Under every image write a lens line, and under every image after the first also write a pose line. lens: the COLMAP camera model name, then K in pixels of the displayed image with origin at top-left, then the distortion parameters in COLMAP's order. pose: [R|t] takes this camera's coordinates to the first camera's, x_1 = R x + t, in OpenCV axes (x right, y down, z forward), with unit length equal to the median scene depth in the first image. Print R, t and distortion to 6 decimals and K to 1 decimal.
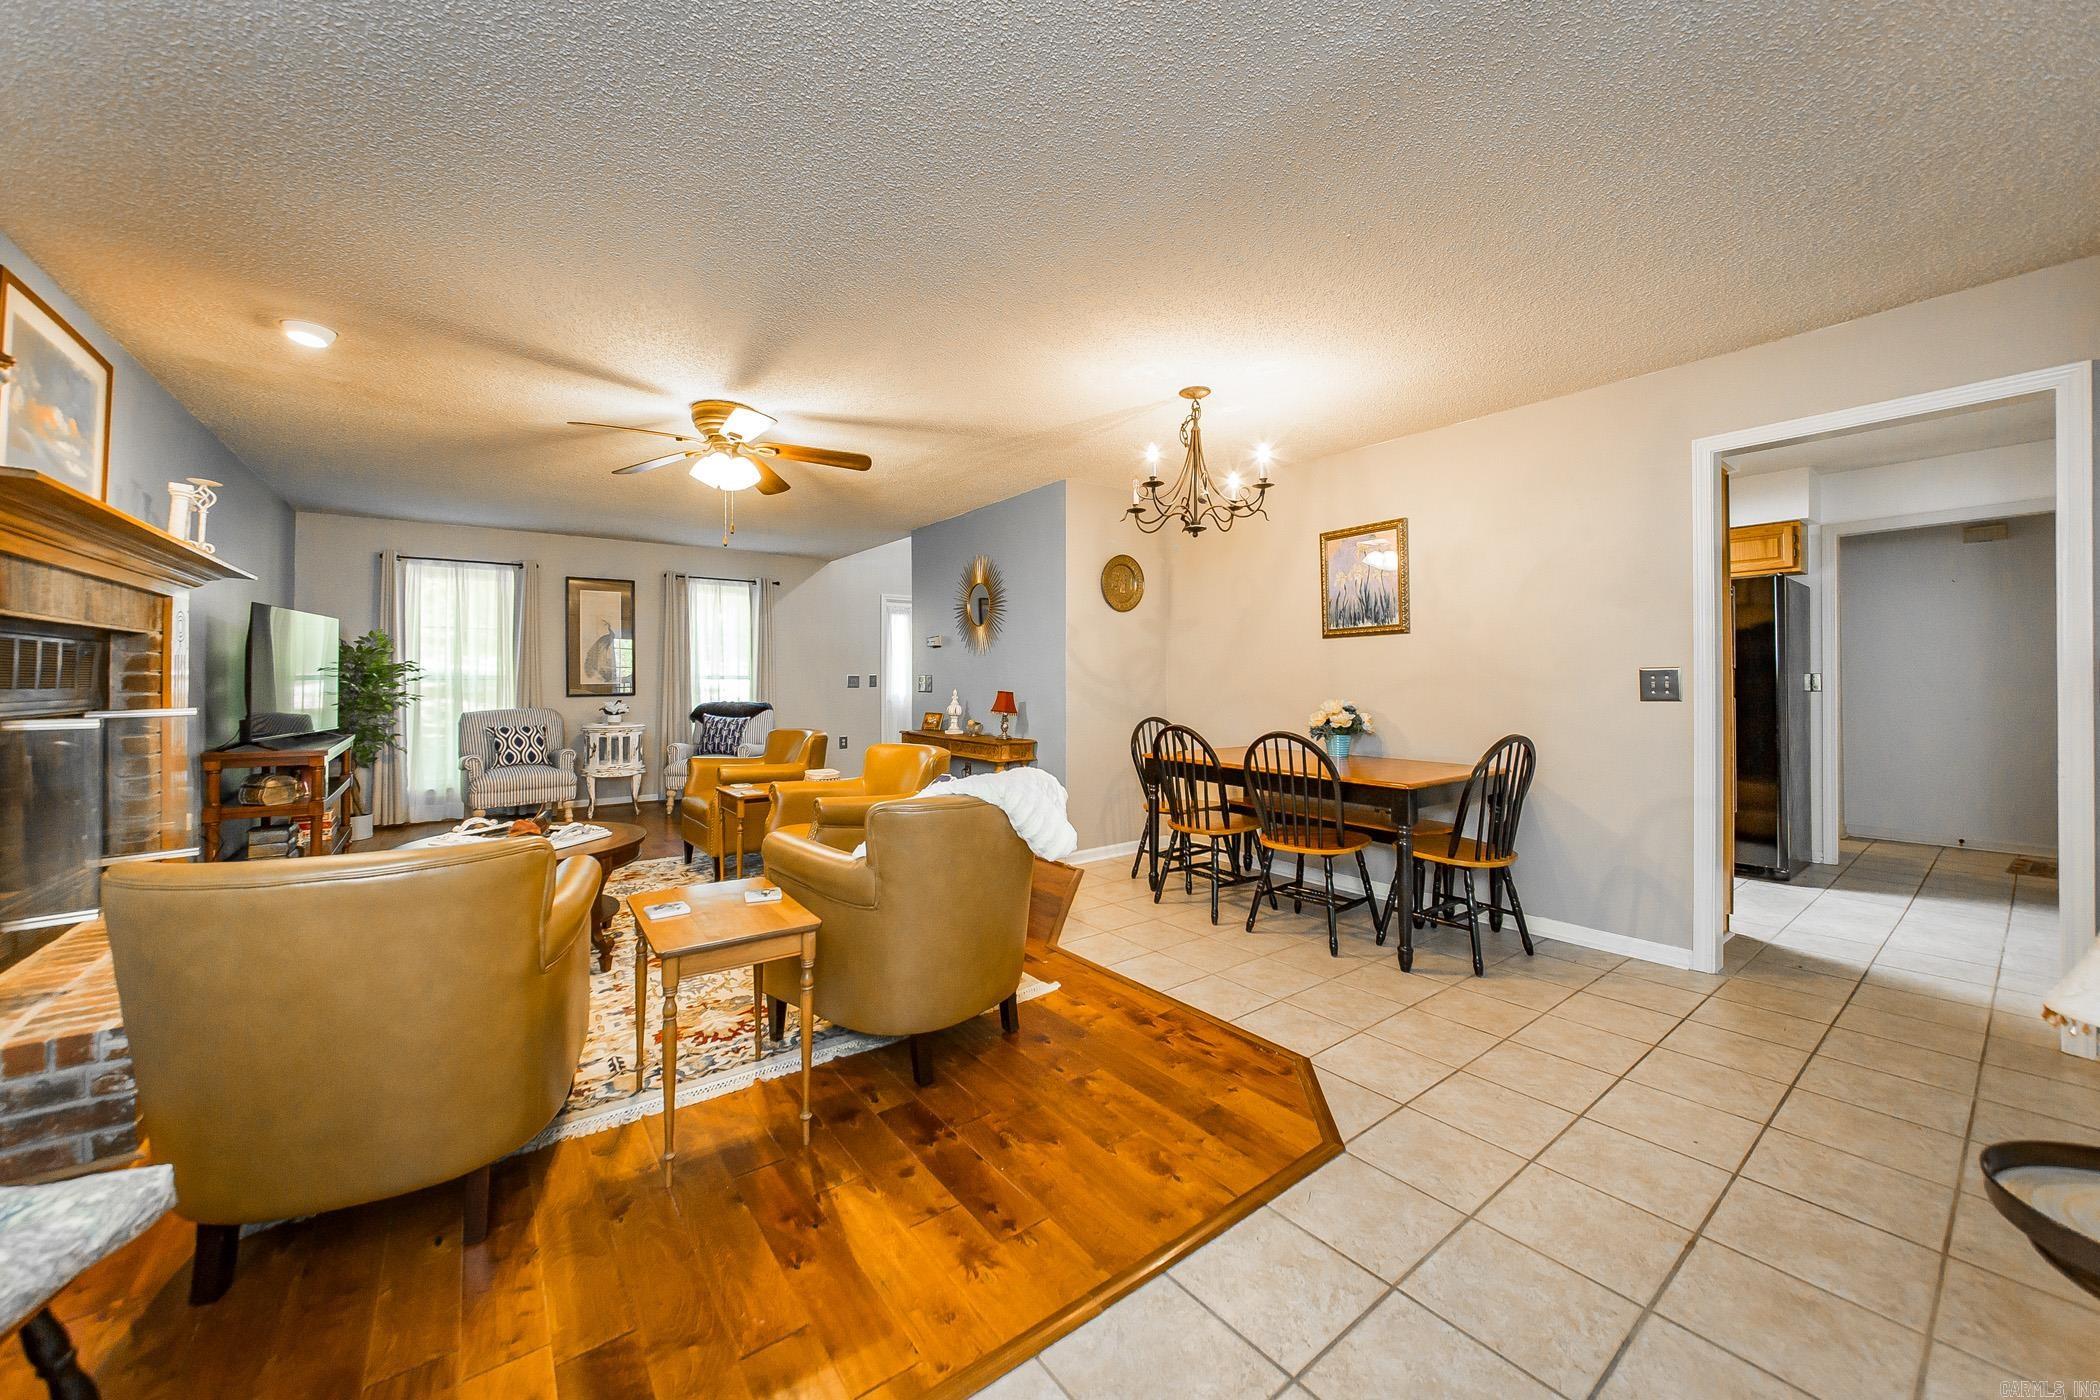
lens RADIAL K [[758.1, 0, 1046.5], [0, 758.1, 678.1], [0, 0, 1]] dist [-0.007522, 0.000210]
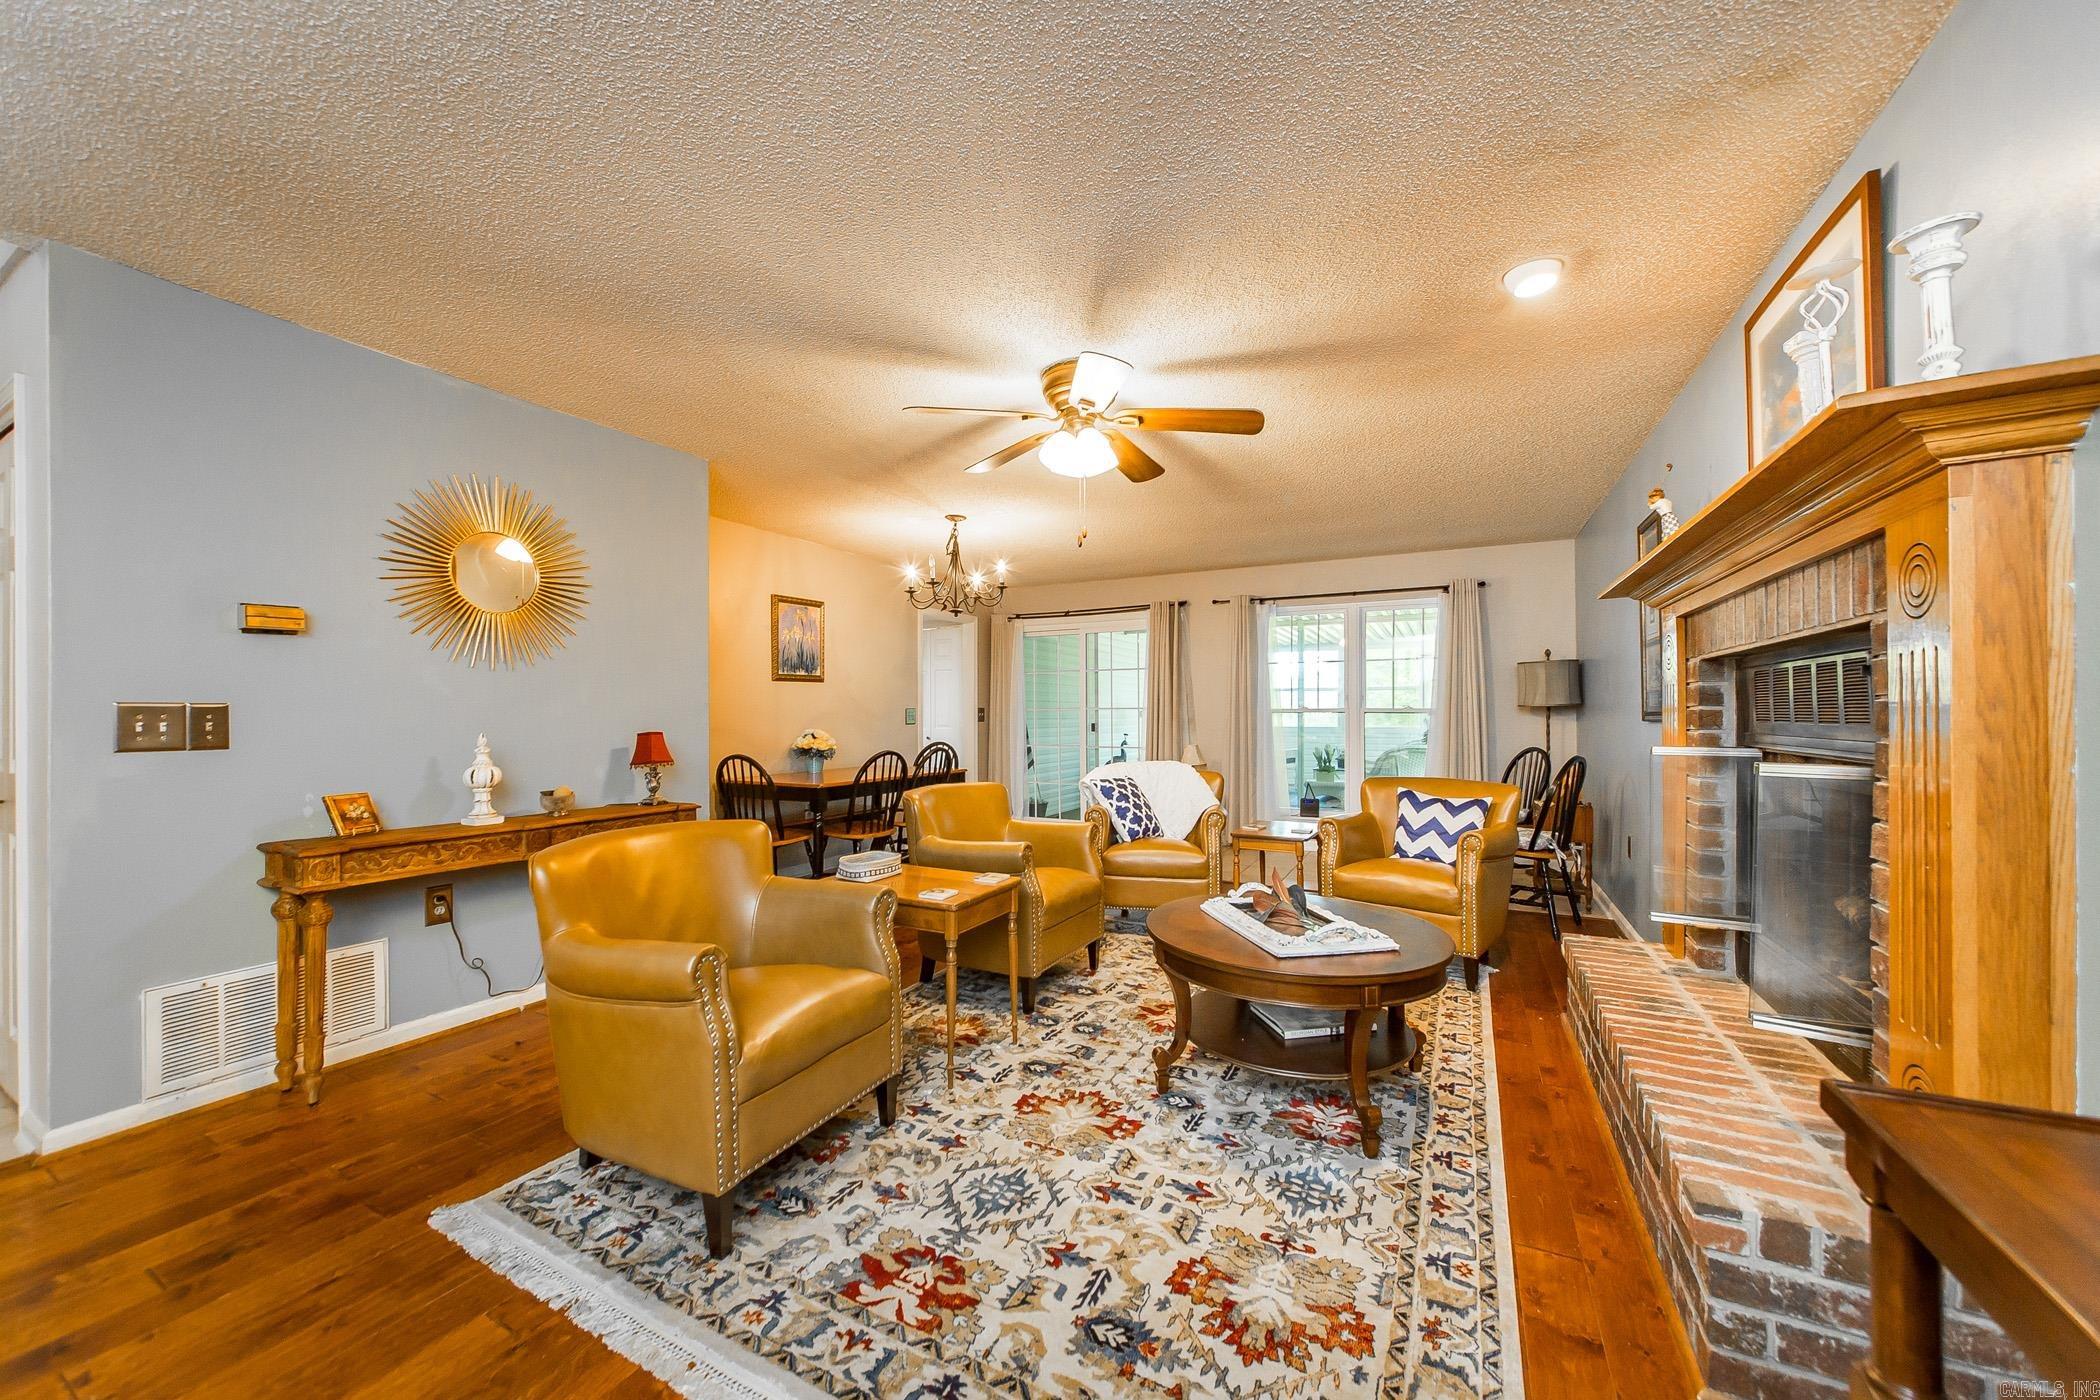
lens RADIAL K [[759.7, 0, 1043.2], [0, 759.7, 712.0], [0, 0, 1]] dist [-0.017804, -0.000060]
pose [[-0.412720, 0.002729, 0.910854, -1.001632], [0.001299, 0.999996, -0.002407, 0.002001], [-0.910857, 0.000190, -0.412722, 1.203147]]
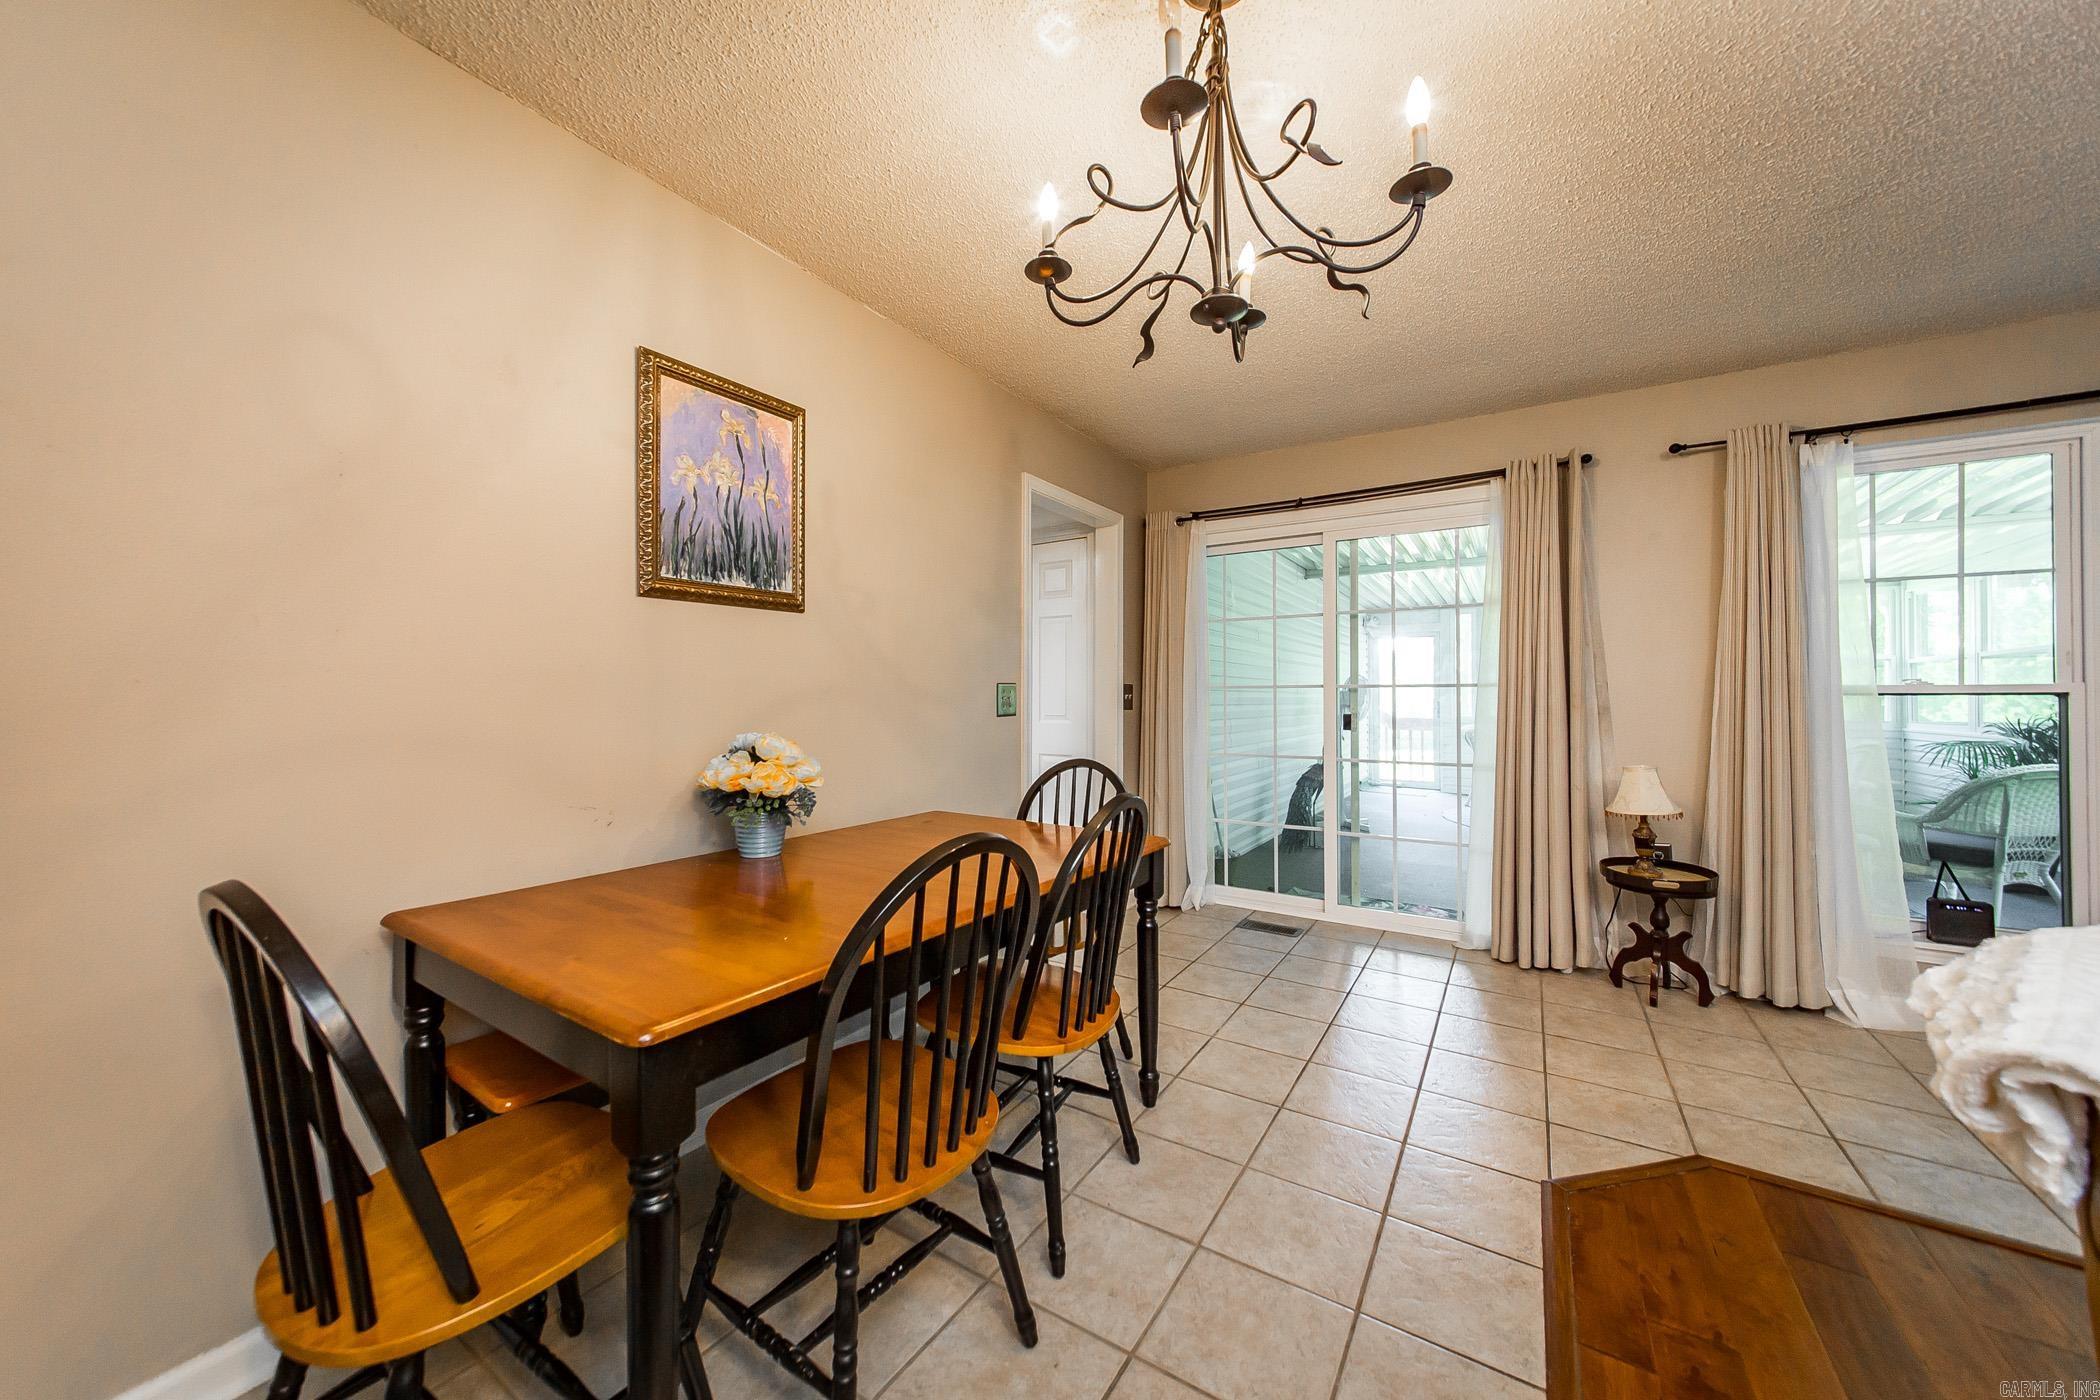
lens RADIAL K [[747.5, 0, 1037.2], [0, 747.5, 702.3], [0, 0, 1]] dist [-0.011490, 0.000013]
pose [[-0.328536, -0.006721, 0.944468, -0.113847], [-0.002441, 0.999977, 0.006266, 0.005377], [-0.944488, -0.000247, -0.328545, 1.007836]]
